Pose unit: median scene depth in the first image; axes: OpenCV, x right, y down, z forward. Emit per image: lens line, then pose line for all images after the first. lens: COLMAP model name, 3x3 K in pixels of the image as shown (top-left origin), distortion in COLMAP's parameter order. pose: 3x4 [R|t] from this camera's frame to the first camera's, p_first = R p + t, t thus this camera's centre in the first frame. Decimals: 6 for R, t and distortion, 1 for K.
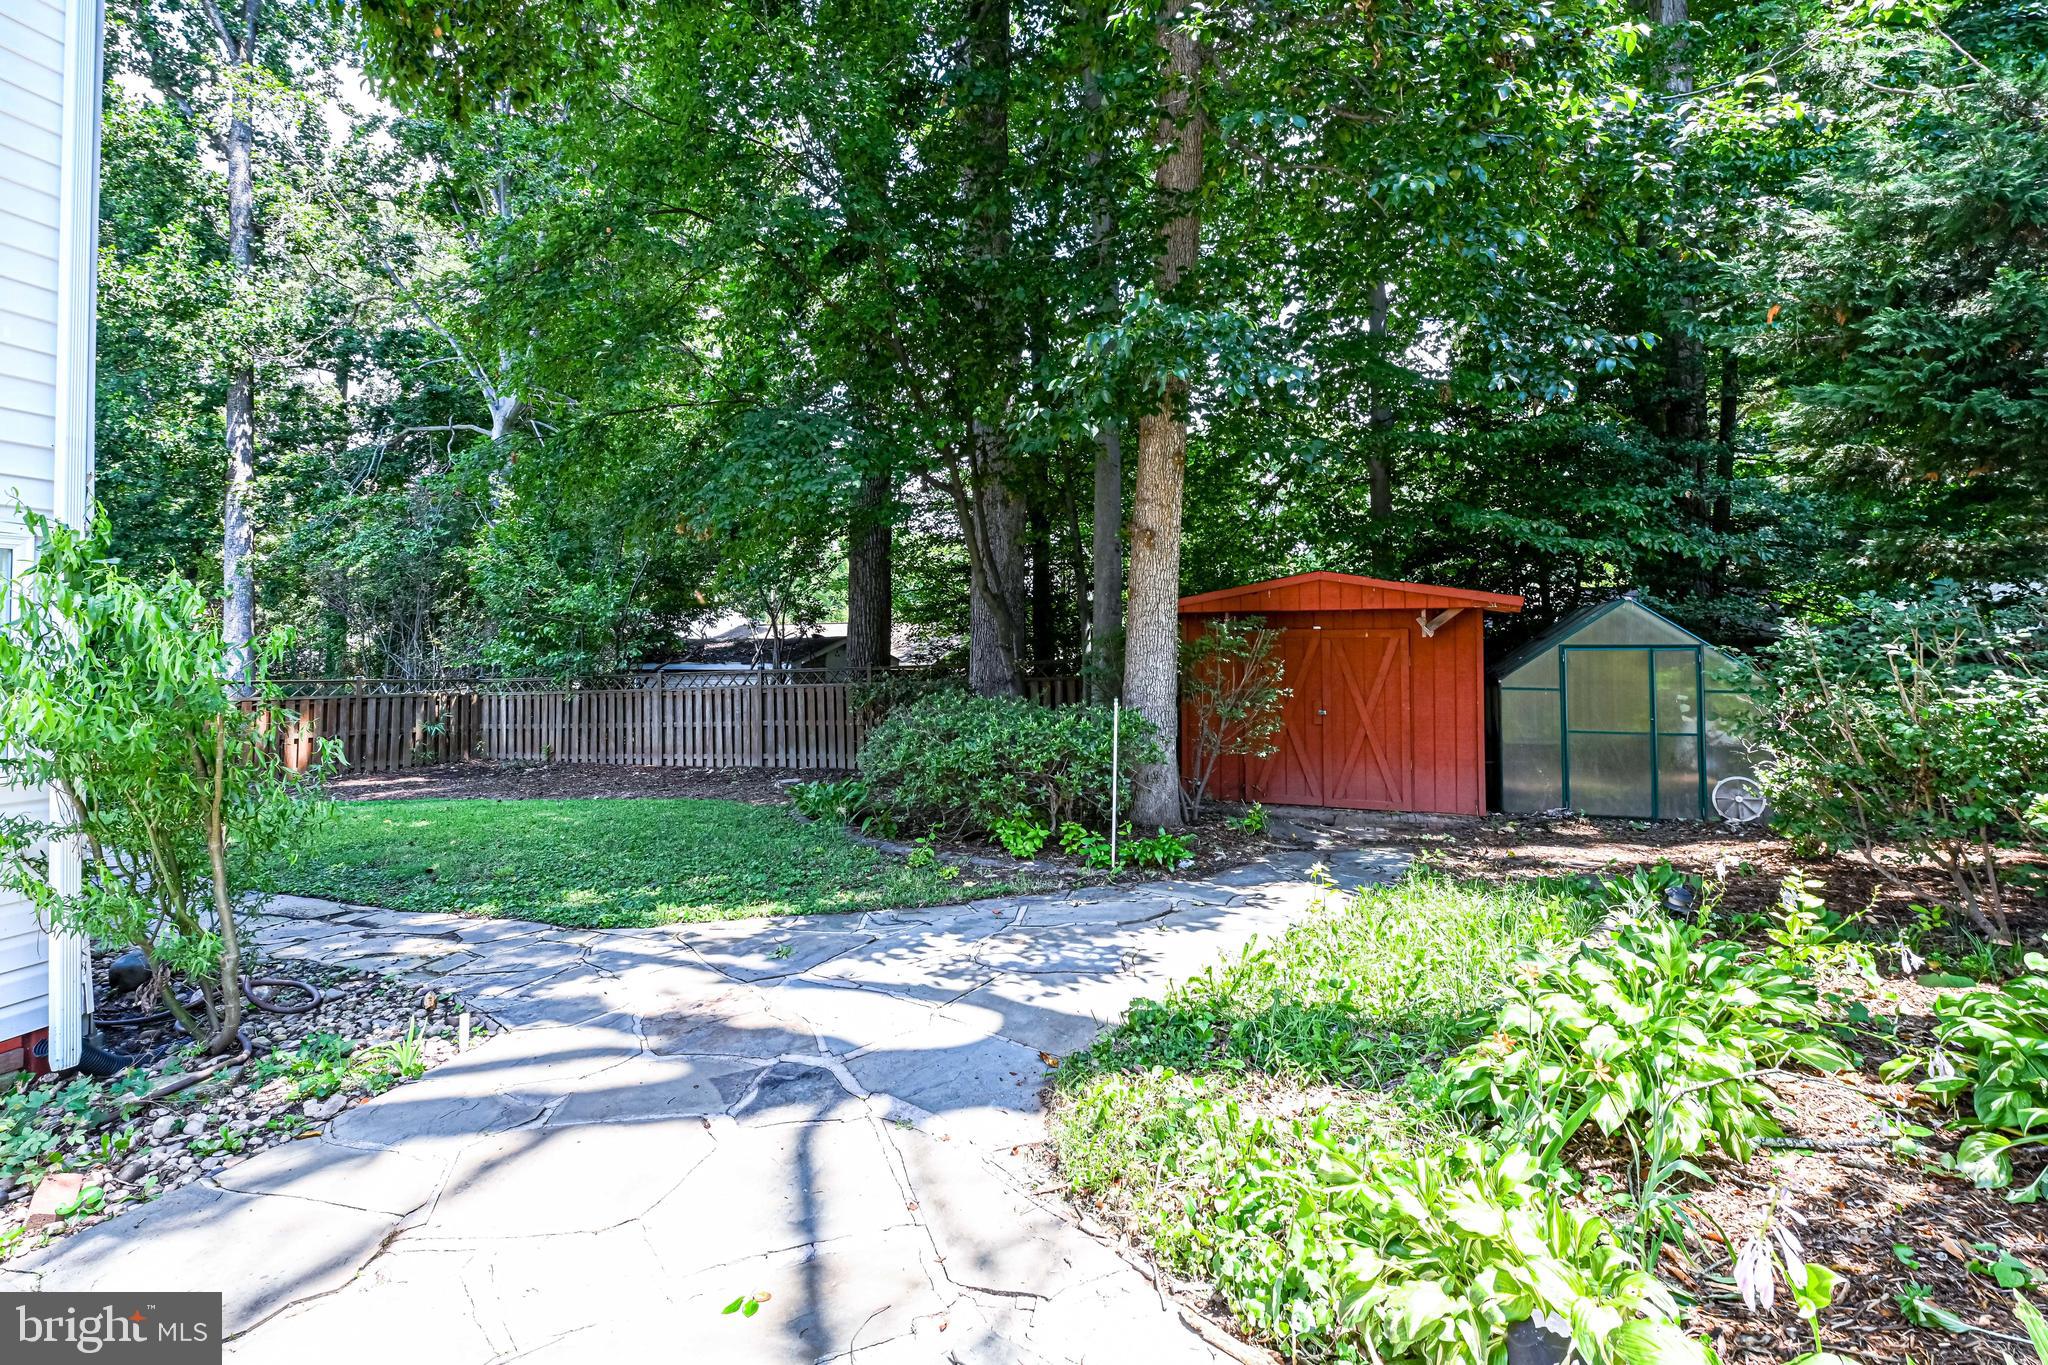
lens RADIAL K [[921.1, 0, 1027.1], [0, 921.1, 609.1], [0, 0, 1]] dist [-0.011030, -0.001041]
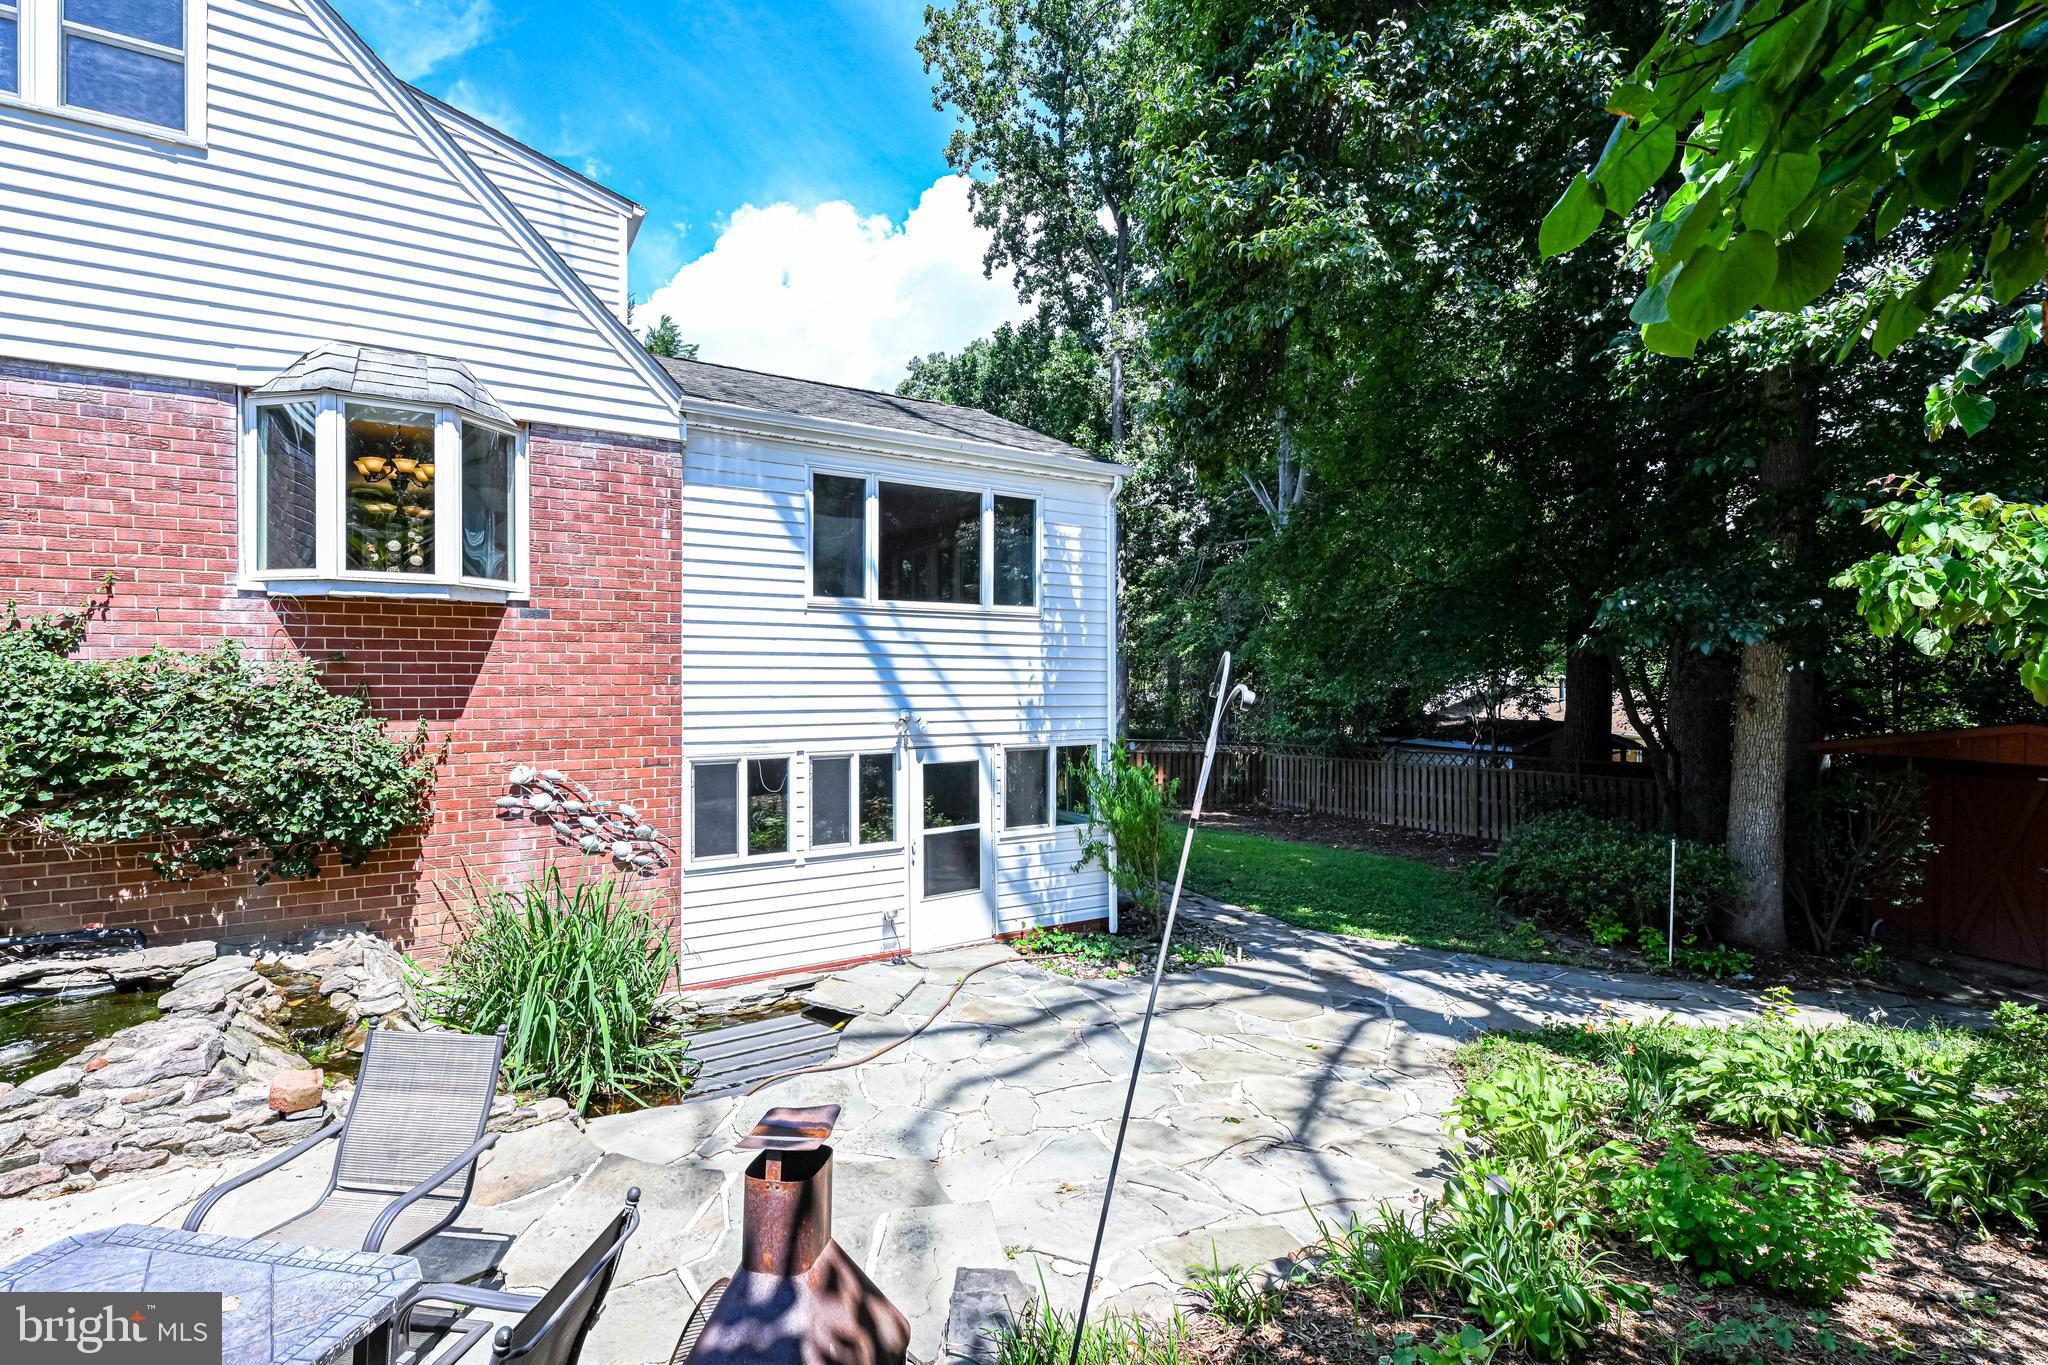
lens RADIAL K [[921.1, 0, 1028.5], [0, 921.1, 677.7], [0, 0, 1]] dist [-0.011030, -0.001041]
pose [[0.698230, 0.013291, -0.715750, 0.256906], [0.008821, 0.999592, 0.027167, -0.118566], [0.715819, -0.025282, 0.697828, -0.381677]]
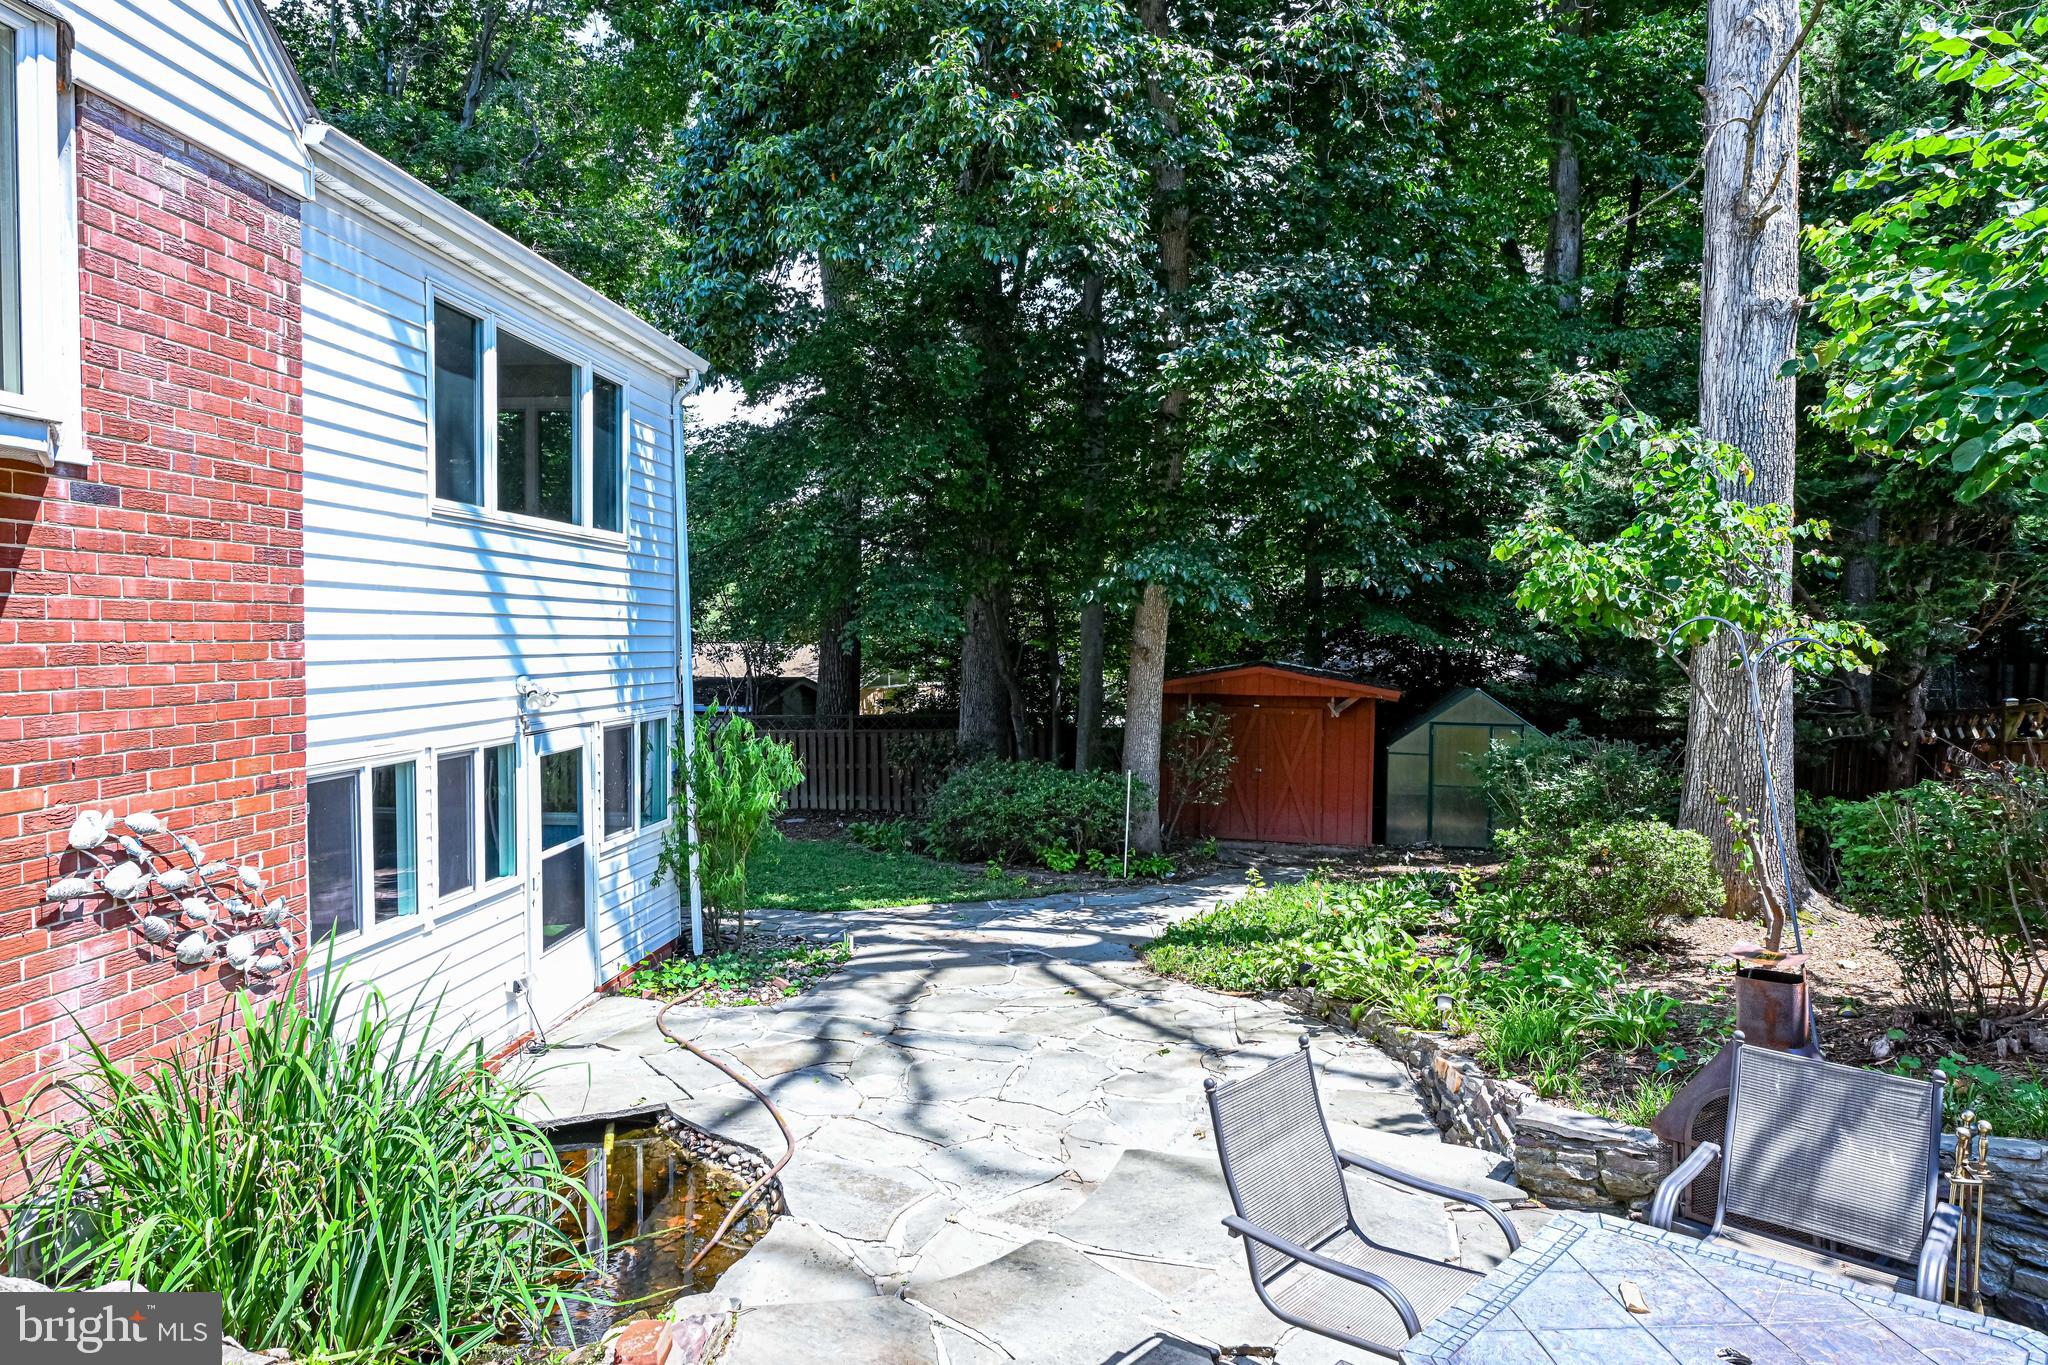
lens RADIAL K [[1161.7, 0, 1018.3], [0, 1161.7, 673.8], [0, 0, 1]] dist [-0.020263, 0.002196]
pose [[0.994524, 0.013615, 0.103621, -0.194863], [-0.019829, 0.998051, 0.059177, -0.117519], [-0.102613, -0.060908, 0.992855, -0.608304]]
